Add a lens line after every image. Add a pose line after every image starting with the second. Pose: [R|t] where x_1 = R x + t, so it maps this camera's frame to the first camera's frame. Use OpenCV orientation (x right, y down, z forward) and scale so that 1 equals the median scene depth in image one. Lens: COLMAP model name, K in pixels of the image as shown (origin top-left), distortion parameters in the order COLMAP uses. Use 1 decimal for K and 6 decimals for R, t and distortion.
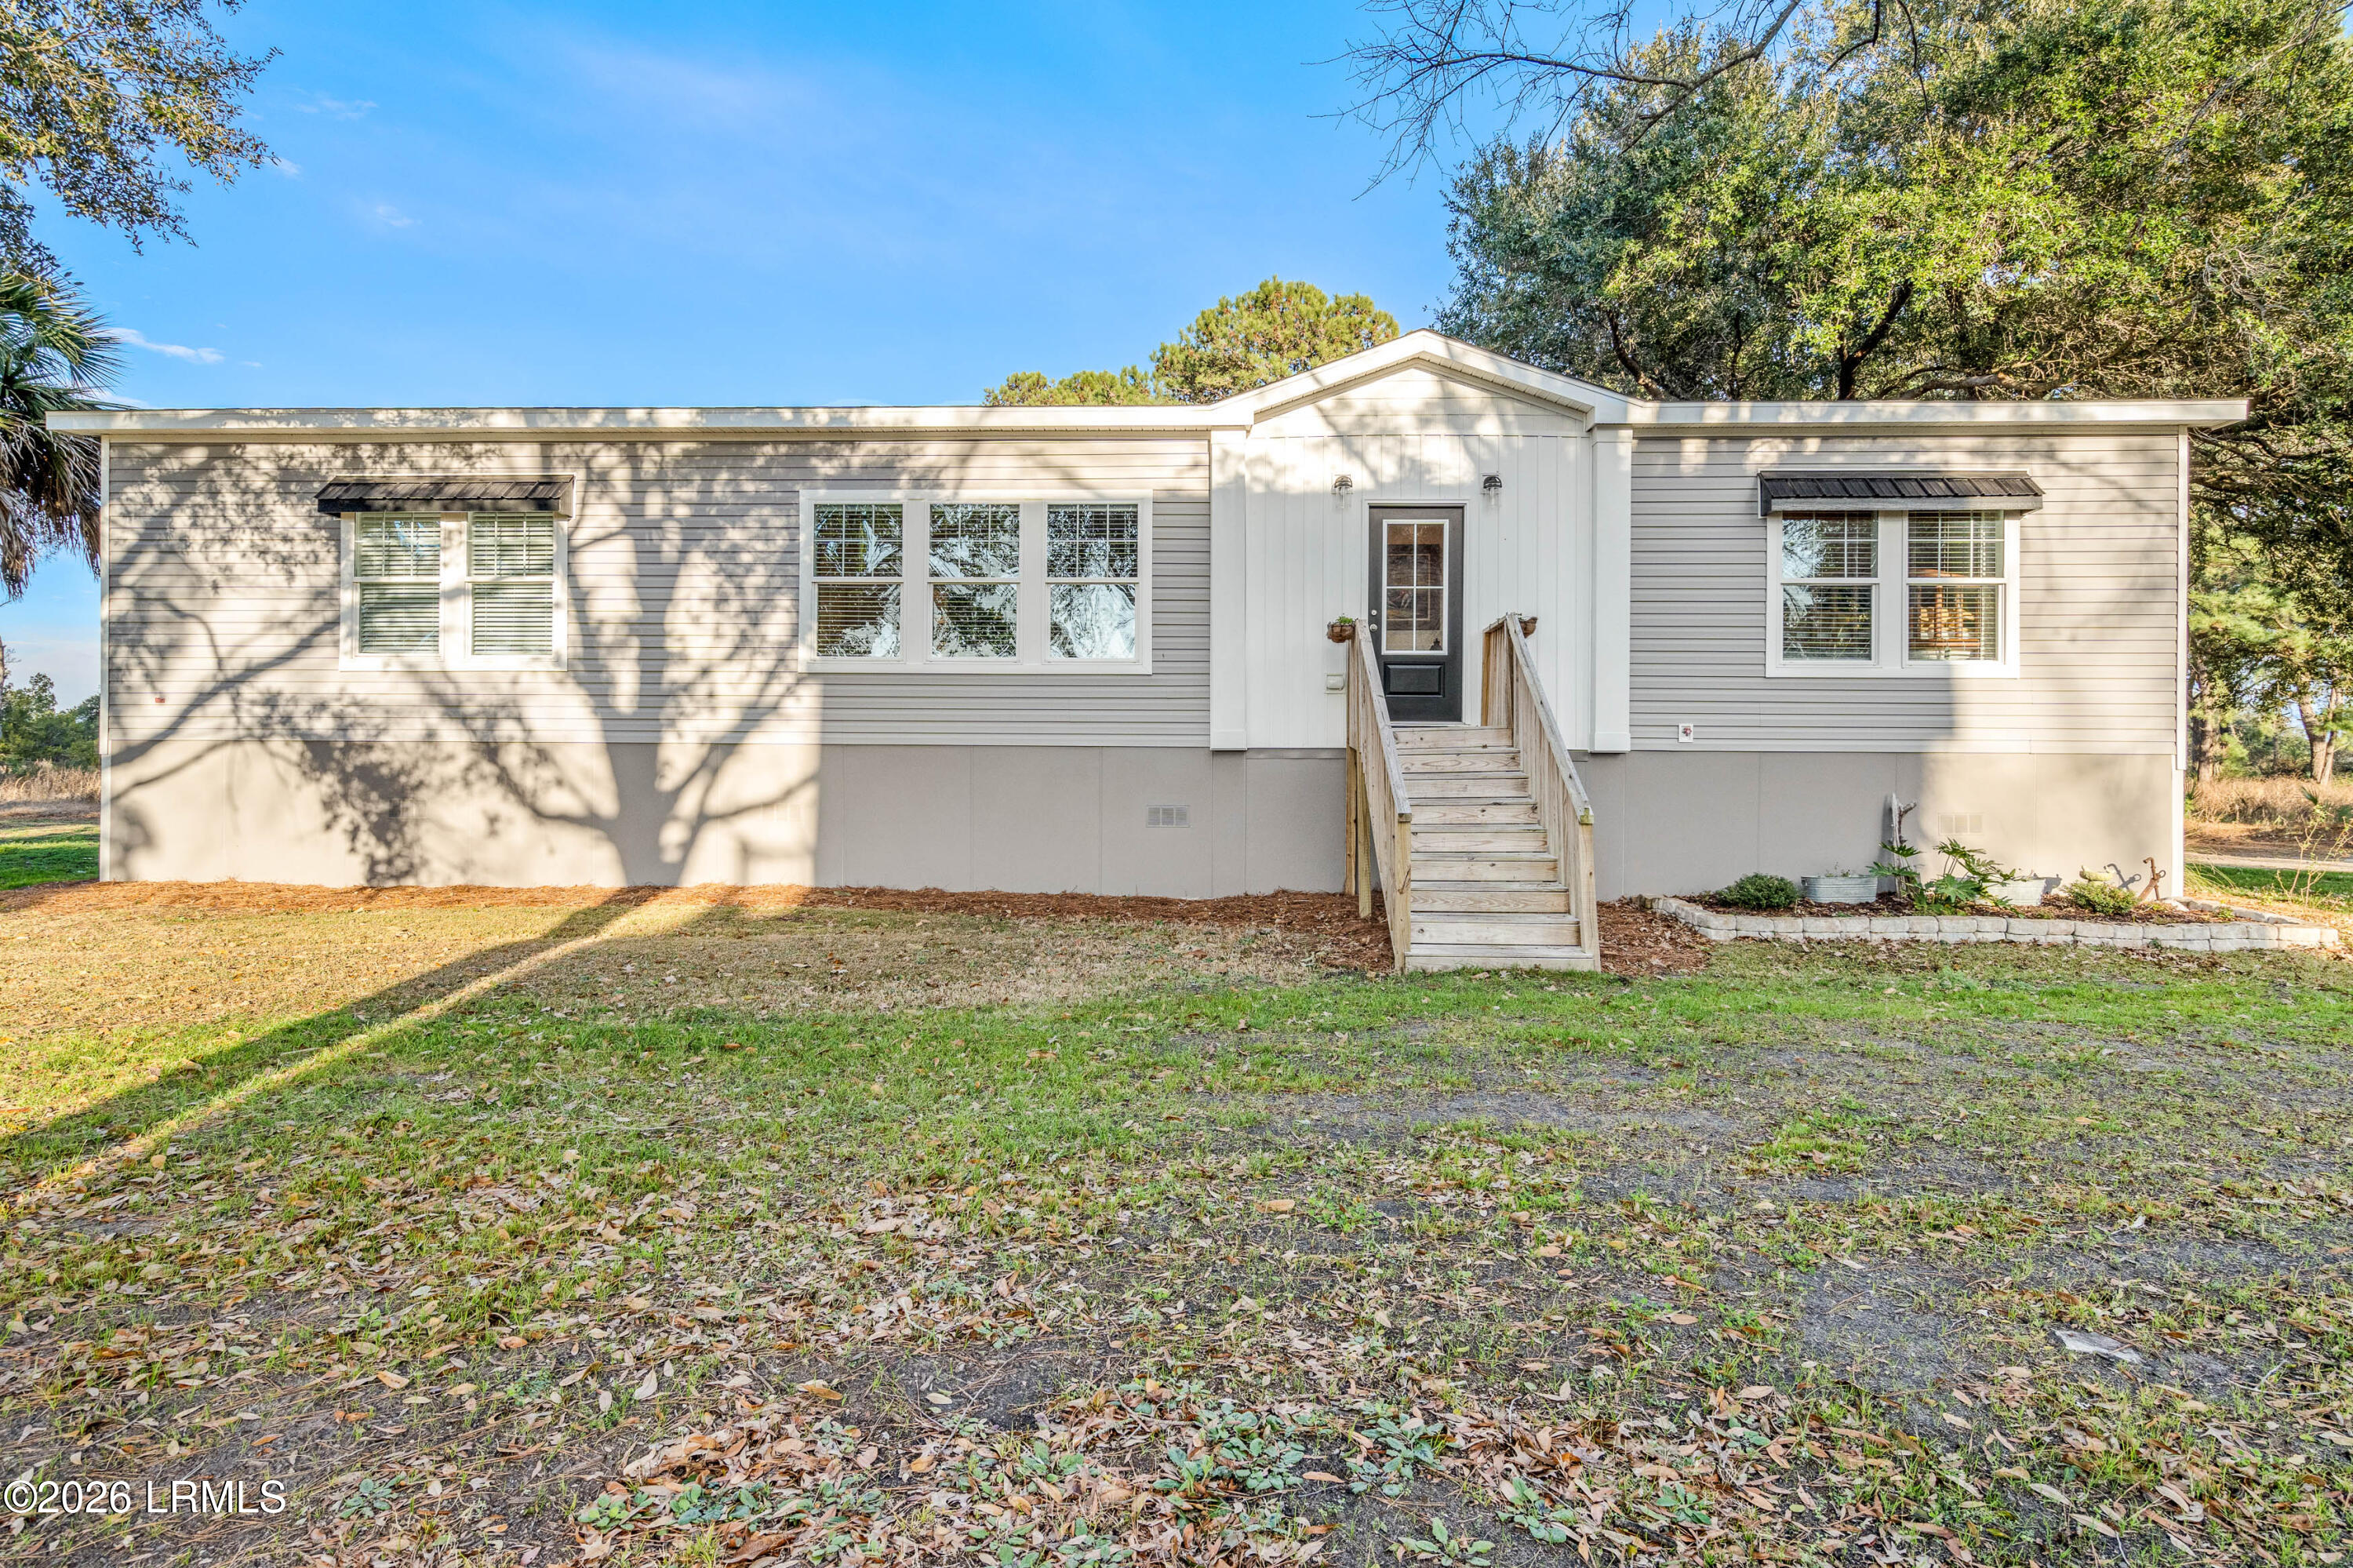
lens RADIAL K [[1160.0, 0, 1028.7], [0, 1160.0, 778.9], [0, 0, 1]] dist [-0.003131, -0.000753]
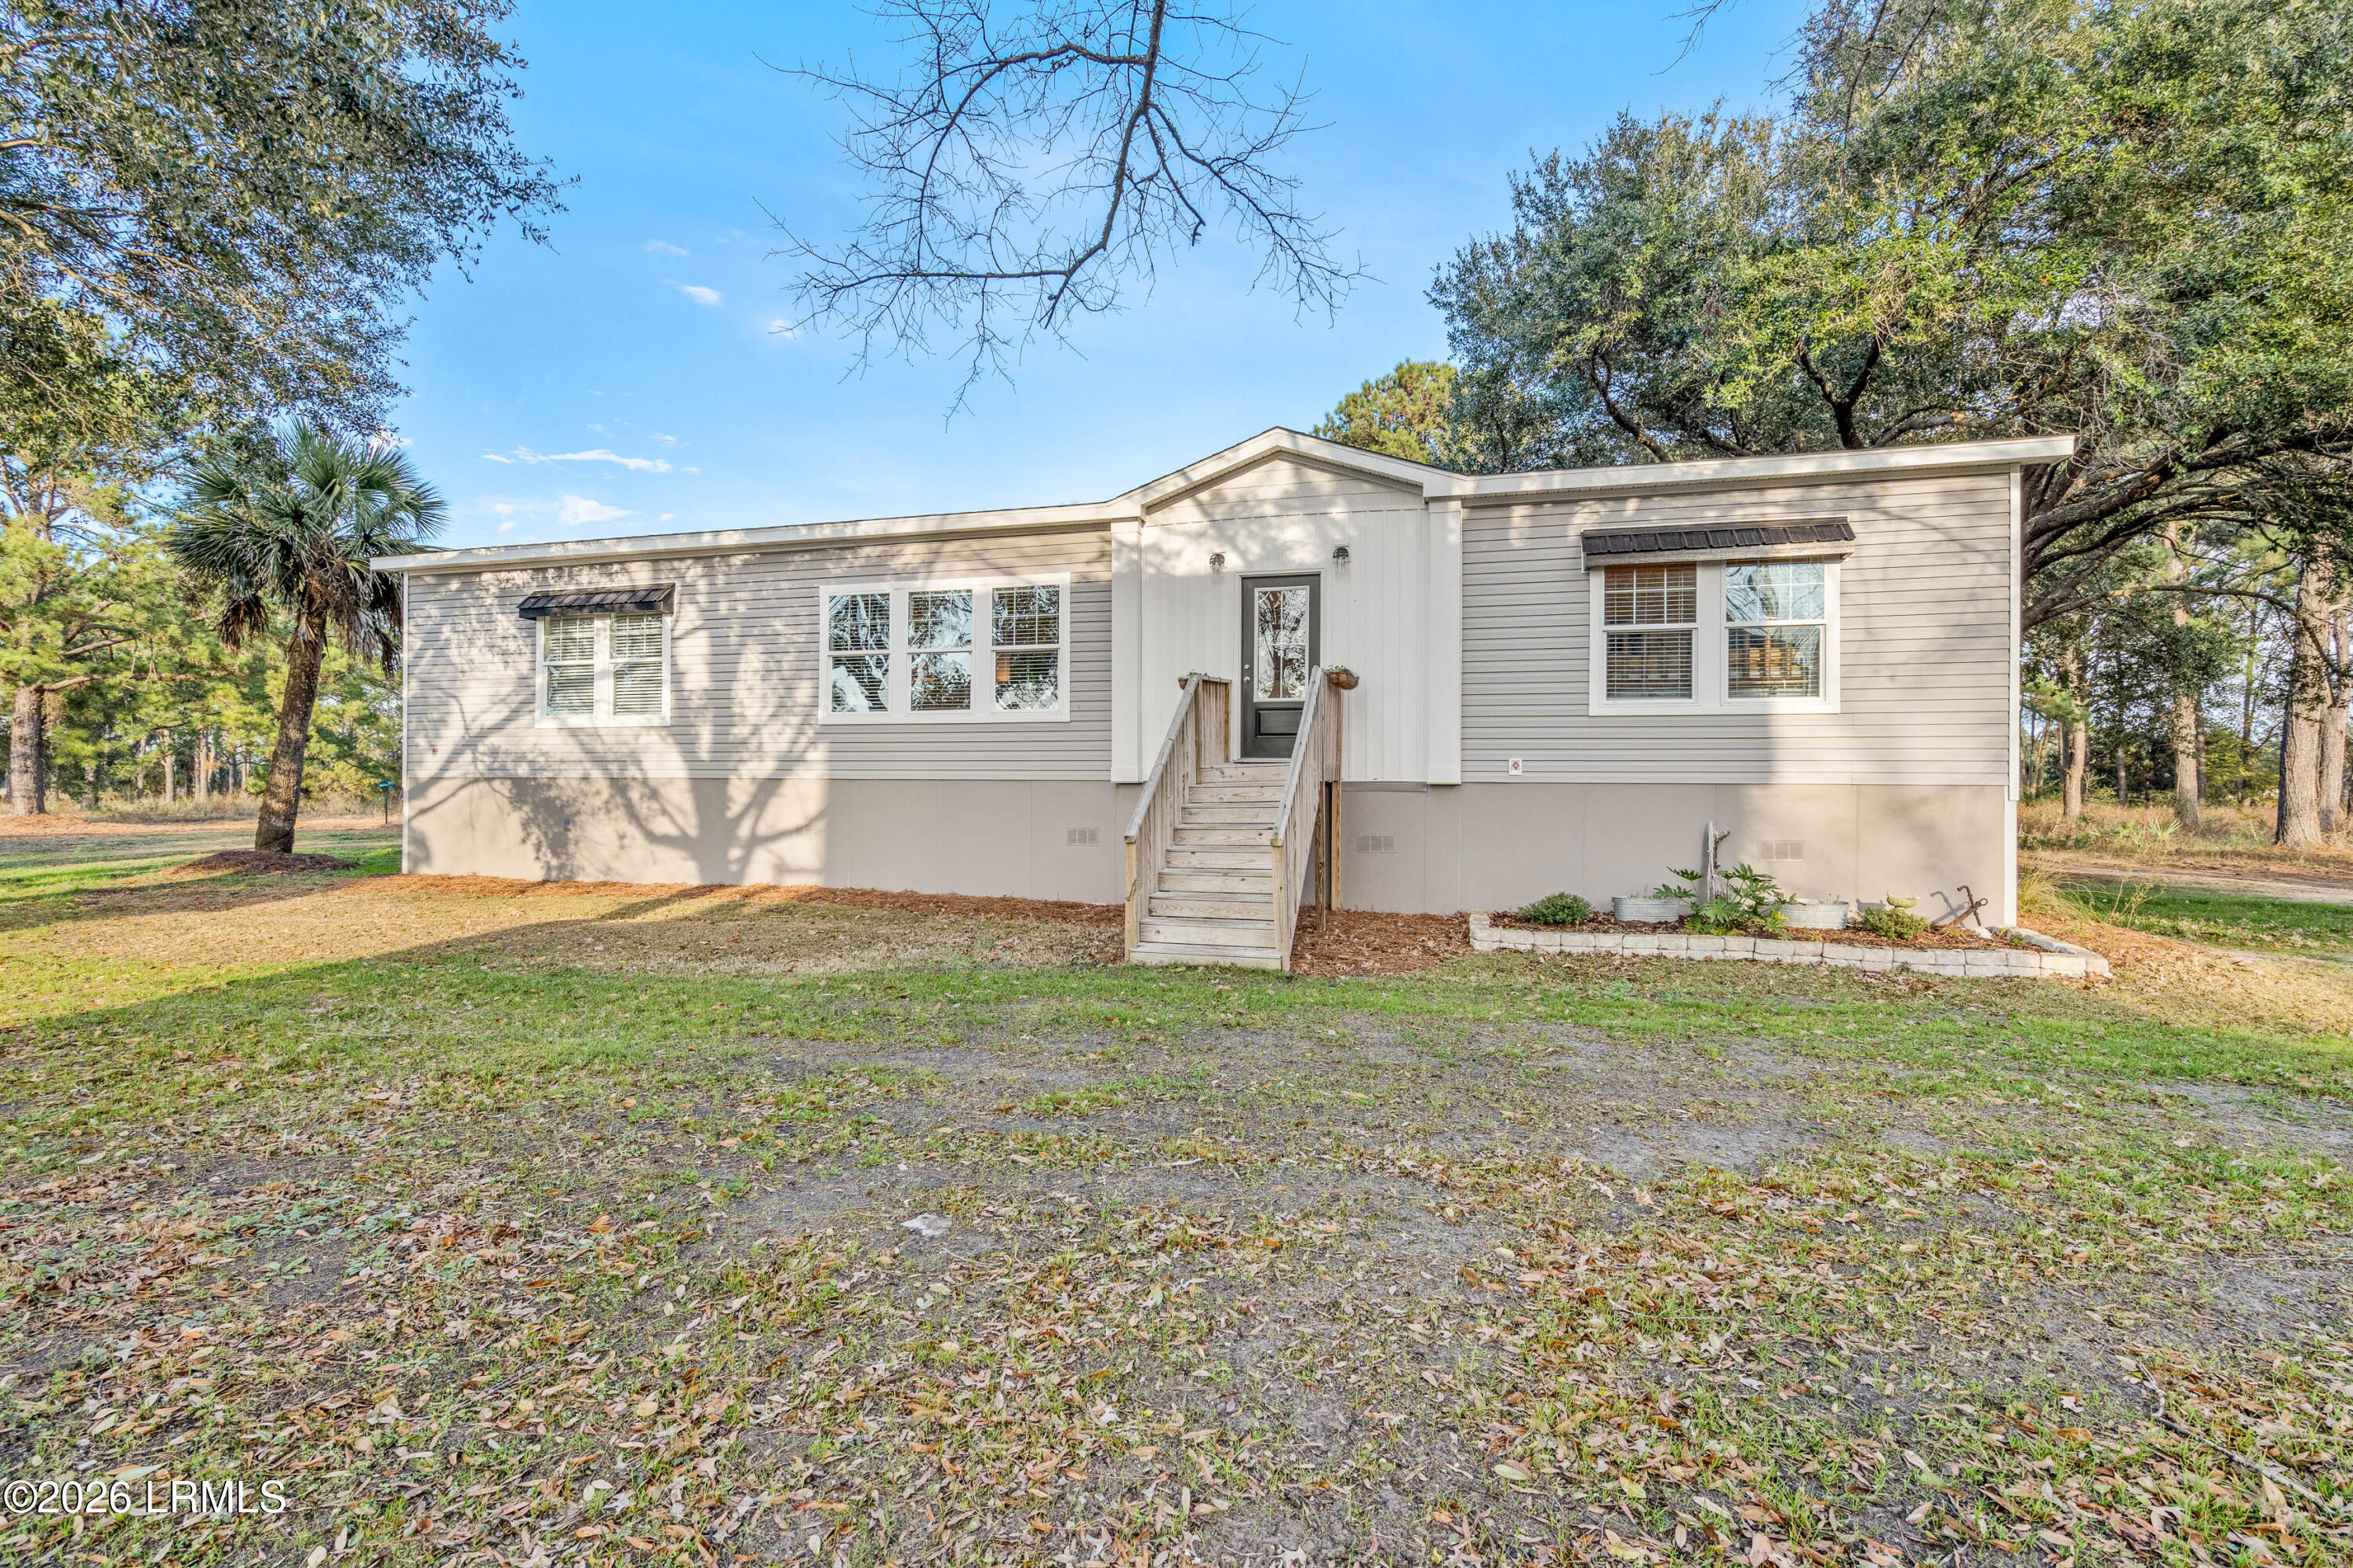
lens RADIAL K [[988.4, 0, 1098.3], [0, 988.4, 812.8], [0, 0, 1]] dist [-0.012128, 0.000155]
pose [[0.977039, 0.001153, -0.213060, 0.352335], [-0.001028, 0.999999, 0.000700, 0.003667], [0.213060, -0.000465, 0.977039, -0.018137]]
